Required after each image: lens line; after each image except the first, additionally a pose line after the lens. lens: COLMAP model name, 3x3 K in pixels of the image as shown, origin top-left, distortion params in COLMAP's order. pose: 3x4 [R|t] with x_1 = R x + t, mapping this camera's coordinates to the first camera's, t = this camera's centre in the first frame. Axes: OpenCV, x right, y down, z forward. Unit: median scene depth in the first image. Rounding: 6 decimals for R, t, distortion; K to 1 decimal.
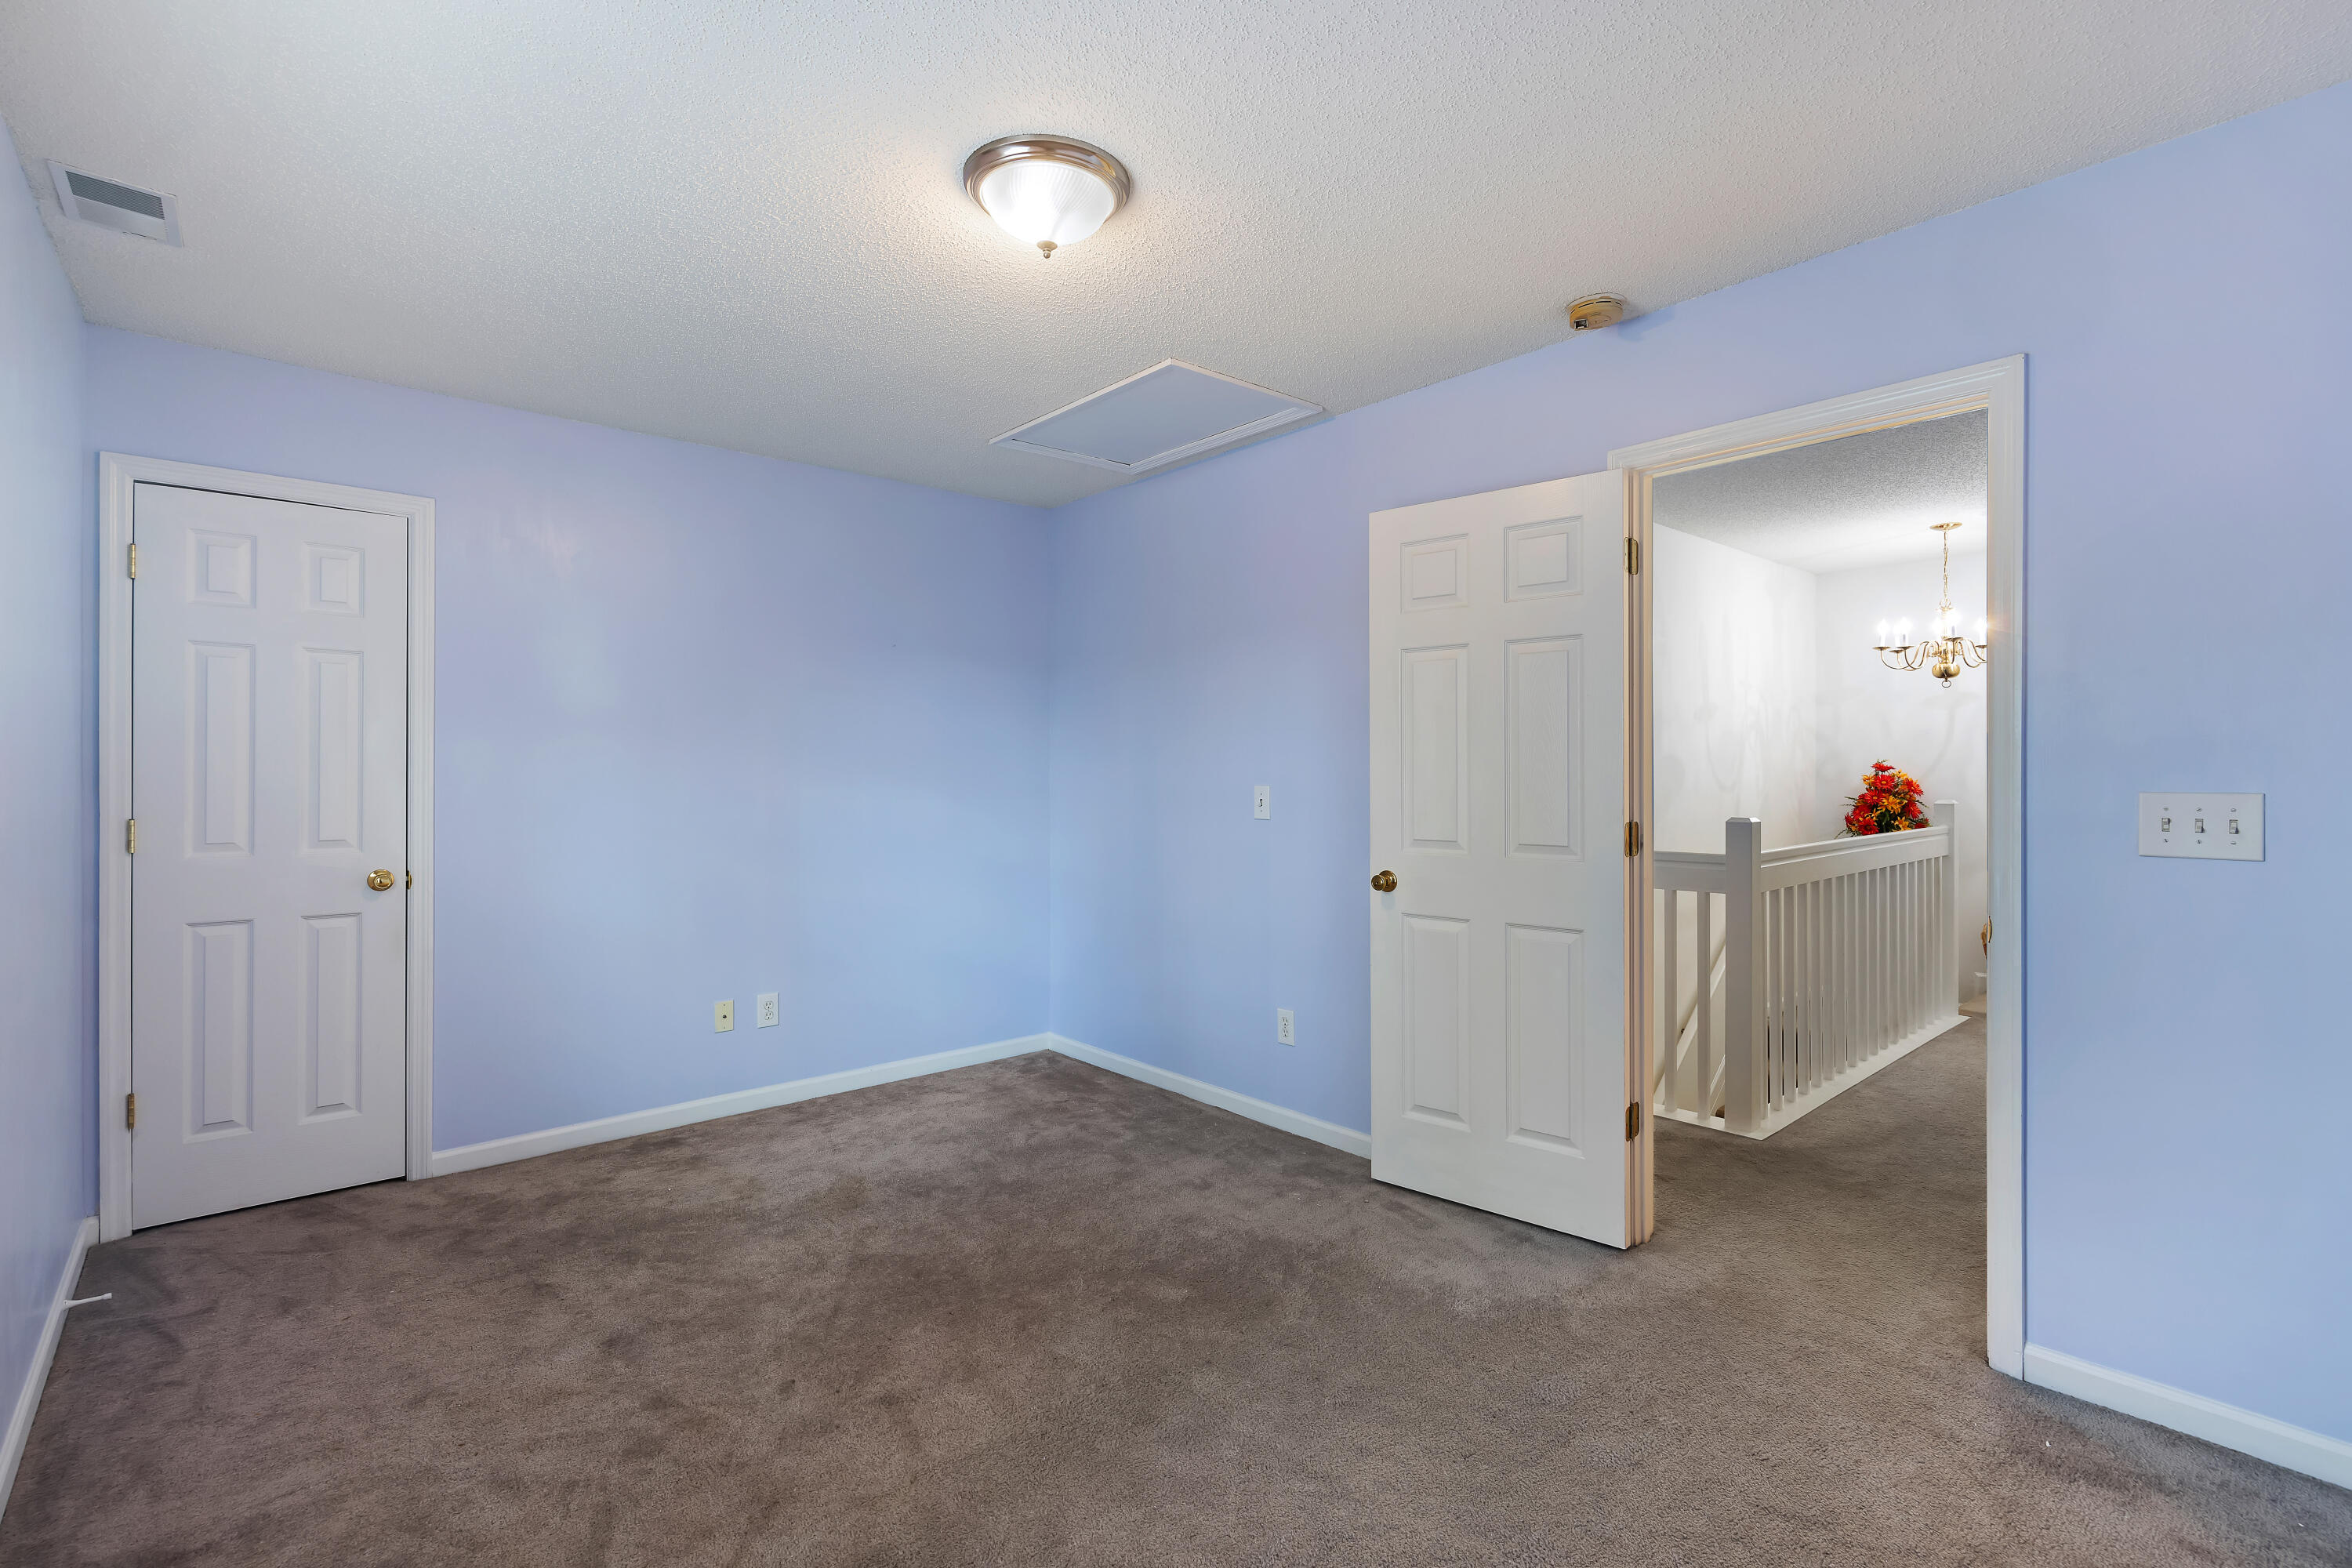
lens RADIAL K [[1074.3, 0, 1172.2], [0, 1074.3, 774.6], [0, 0, 1]] dist [0.000533, 0.000242]
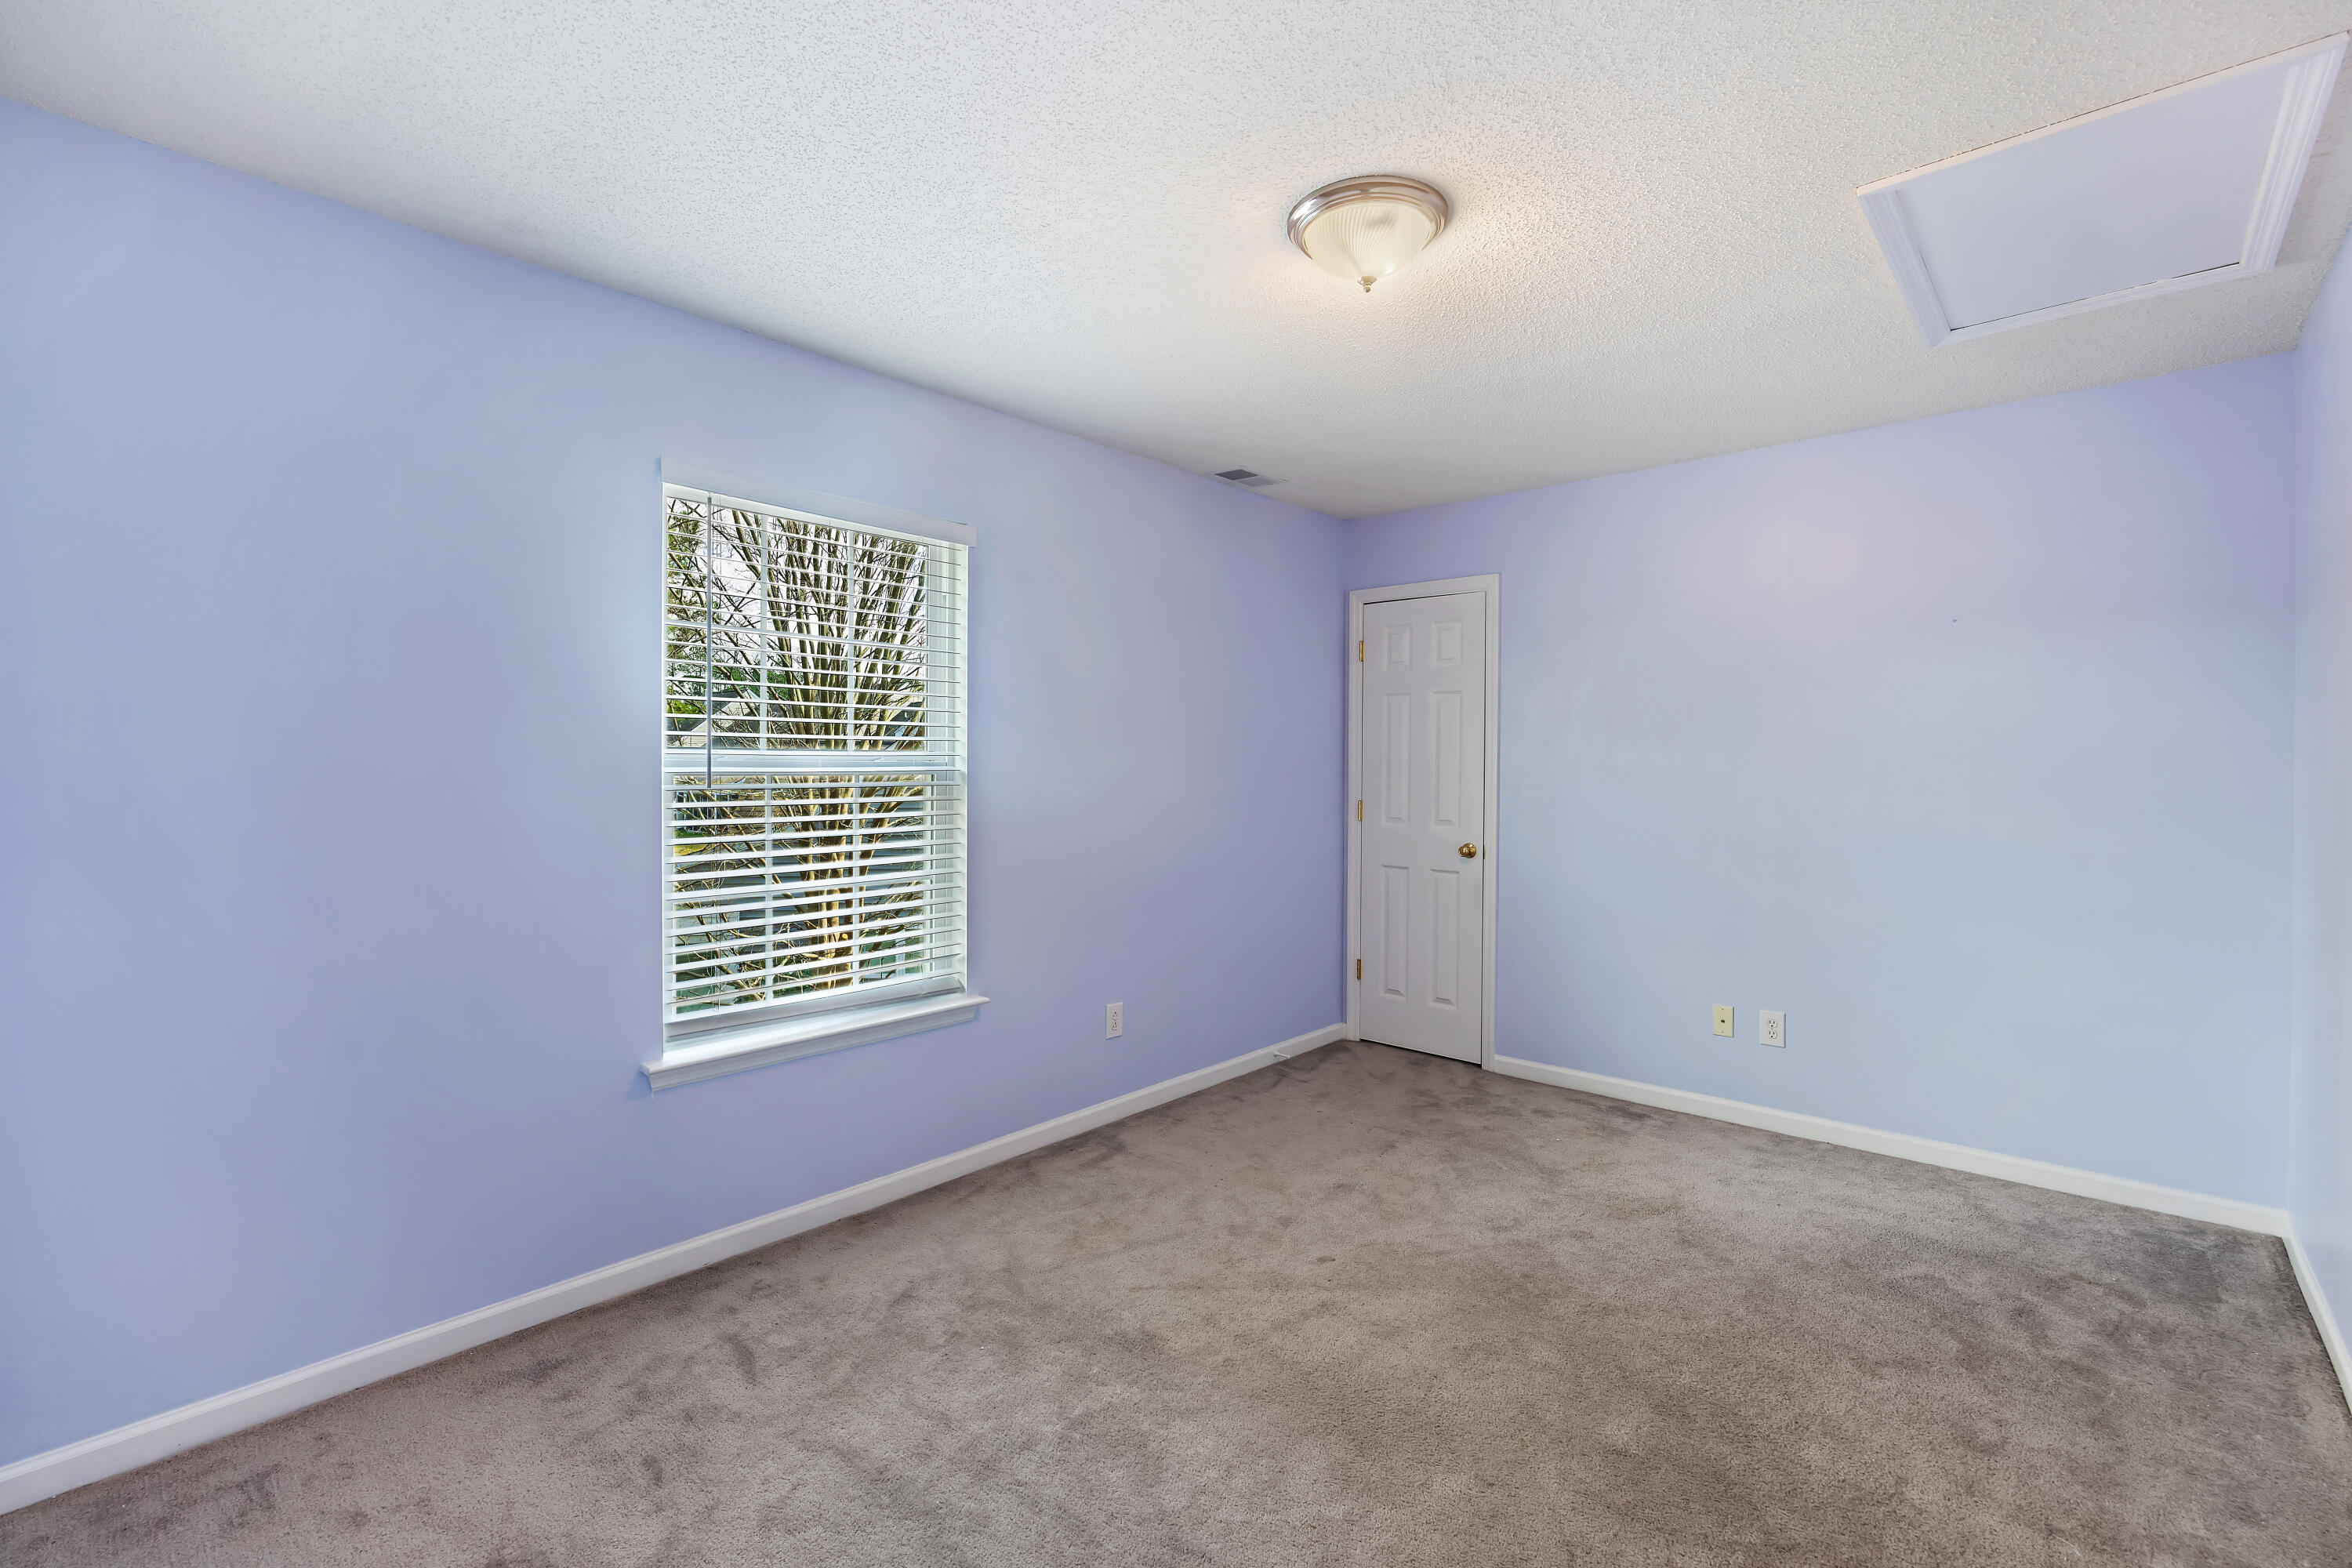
lens RADIAL K [[1019.9, 0, 1183.3], [0, 1019.9, 774.3], [0, 0, 1]] dist [-0.001297, -0.000120]
pose [[0.124815, 0.010182, -0.992128, 0.598865], [-0.005431, 0.999939, 0.009579, -0.014347], [0.992165, 0.004192, 0.124863, 0.493722]]
